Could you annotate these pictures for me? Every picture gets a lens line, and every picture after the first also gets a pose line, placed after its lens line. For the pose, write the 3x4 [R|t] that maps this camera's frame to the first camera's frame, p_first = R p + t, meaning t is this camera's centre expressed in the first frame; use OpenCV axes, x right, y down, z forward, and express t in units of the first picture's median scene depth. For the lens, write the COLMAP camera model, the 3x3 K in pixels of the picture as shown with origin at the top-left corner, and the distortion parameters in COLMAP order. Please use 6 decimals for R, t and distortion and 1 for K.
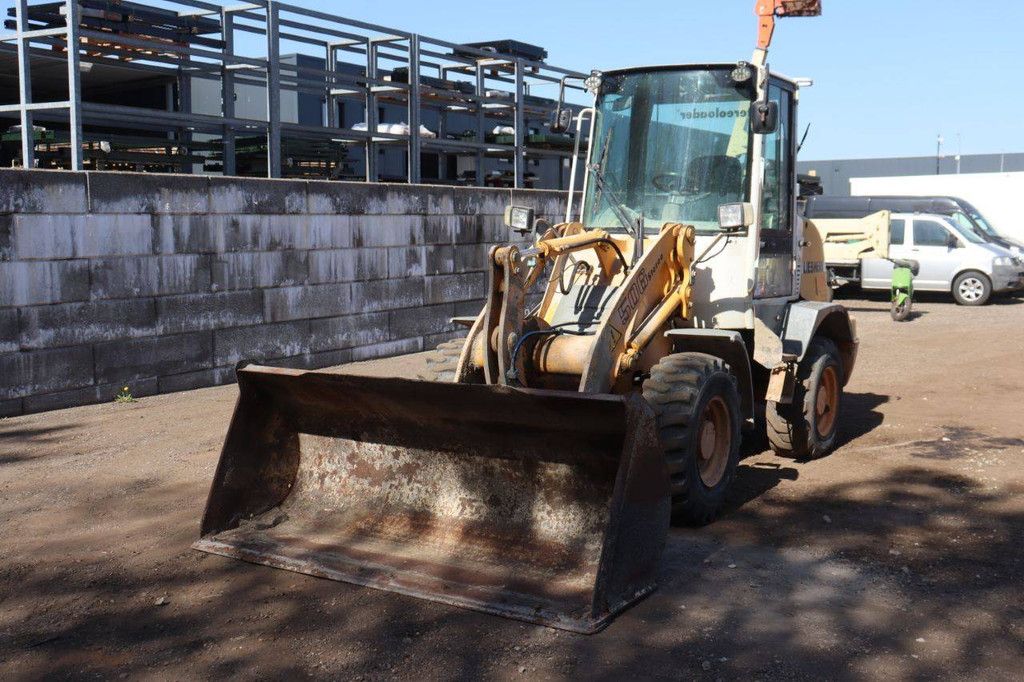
lens RADIAL K [[1115.8, 0, 500.3], [0, 1115.8, 318.6], [0, 0, 1]] dist [-0.019019, 0.000000]
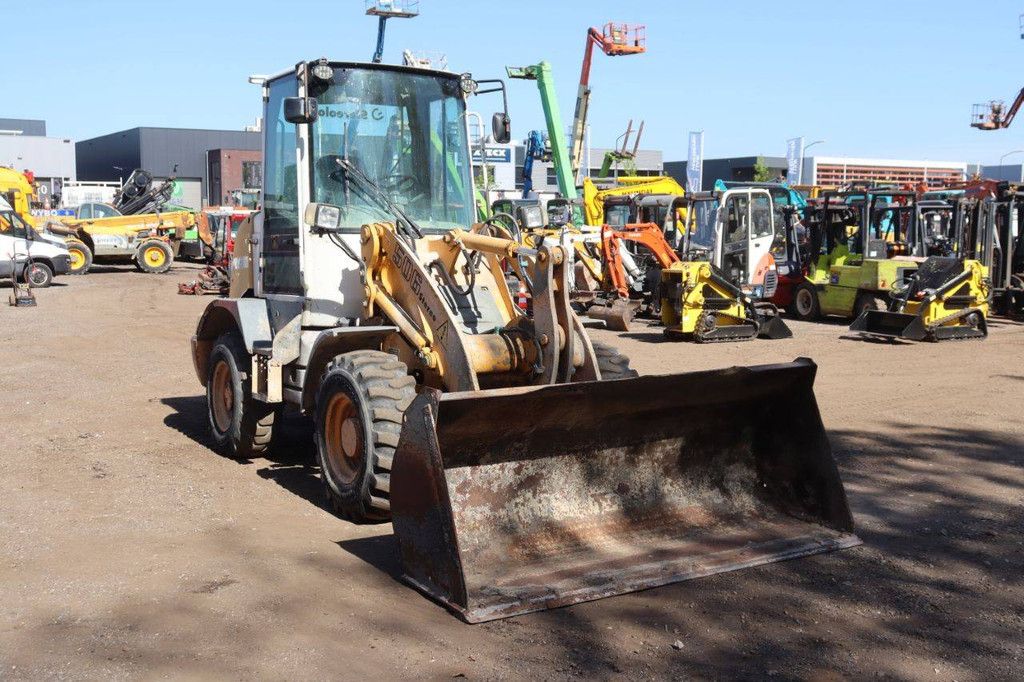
lens RADIAL K [[1157.3, 0, 522.3], [0, 1157.3, 342.9], [0, 0, 1]] dist [-0.010829, 0.000000]
pose [[0.435921, -0.084233, 0.896034, -0.946854], [0.070830, 0.995733, 0.059146, -0.040722], [-0.897193, 0.037683, 0.440027, 0.565220]]
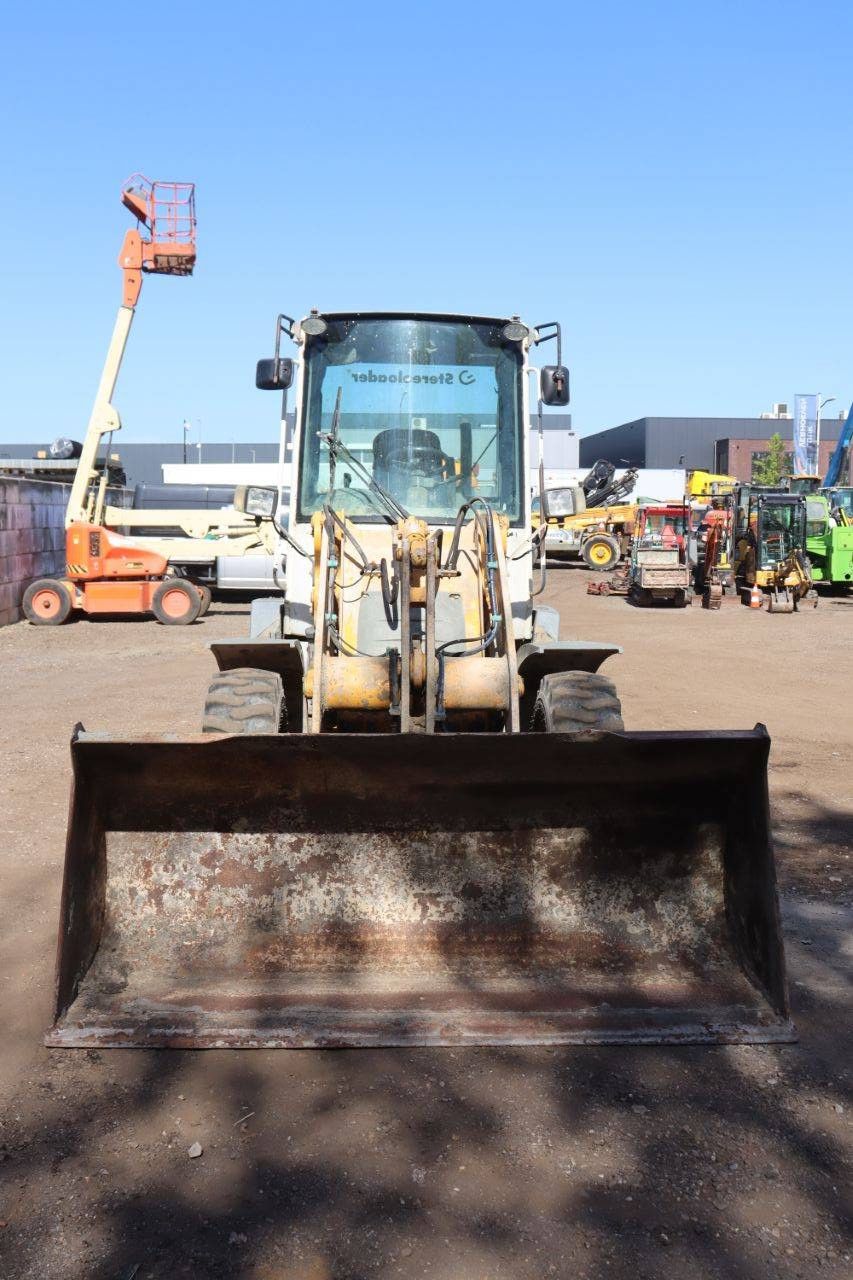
lens RADIAL K [[1265.8, 0, 425.3], [0, 1265.8, 636.5], [0, 0, 1]] dist [-0.078289, 0.000000]
pose [[0.821744, -0.040246, 0.568434, -0.459036], [0.034435, 0.999187, 0.020964, -0.018597], [-0.568816, 0.002347, 0.822462, 0.321832]]
